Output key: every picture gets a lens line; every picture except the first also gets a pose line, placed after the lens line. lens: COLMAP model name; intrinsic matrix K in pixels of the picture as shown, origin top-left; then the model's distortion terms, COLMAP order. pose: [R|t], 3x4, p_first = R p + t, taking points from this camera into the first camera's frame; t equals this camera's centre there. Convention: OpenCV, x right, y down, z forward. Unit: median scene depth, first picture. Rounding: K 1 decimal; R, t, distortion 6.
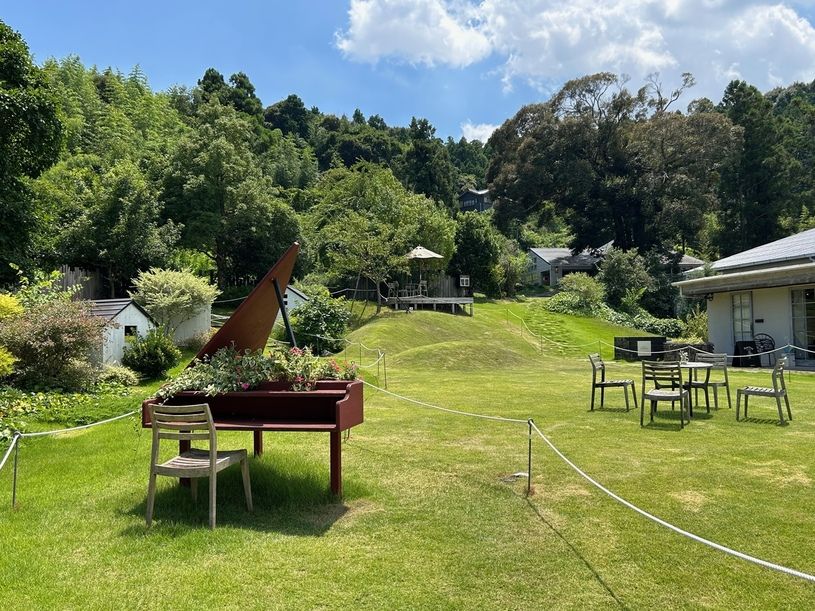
lens RADIAL K [[664.1, 0, 408.1], [0, 664.1, 305.5], [0, 0, 1]] dist [0.005505, 0.000616]
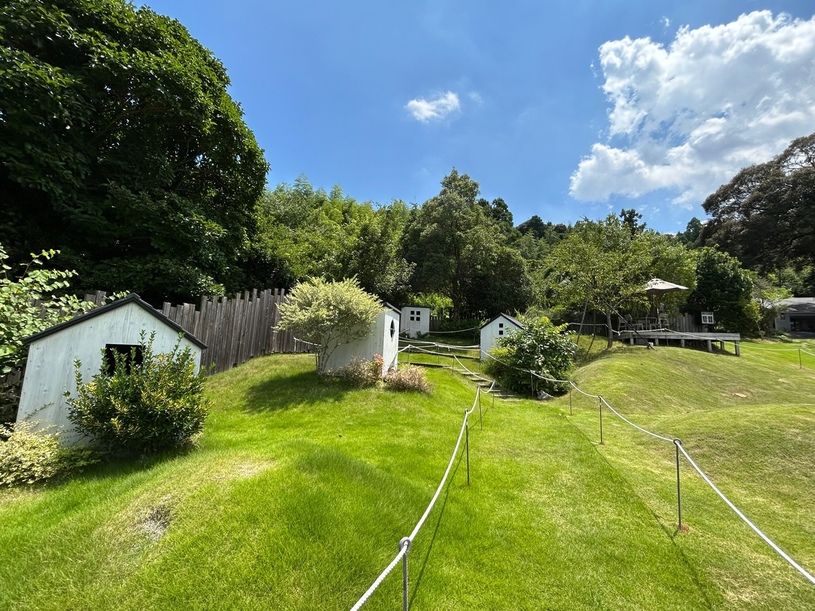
lens RADIAL K [[360.6, 0, 411.5], [0, 360.6, 304.5], [0, 0, 1]] dist [0.005089, 0.000810]
pose [[0.873008, -0.021720, -0.487221, -0.038471], [-0.030422, 0.994637, -0.098850, 0.009366], [0.486756, 0.101119, 0.867666, 0.417879]]
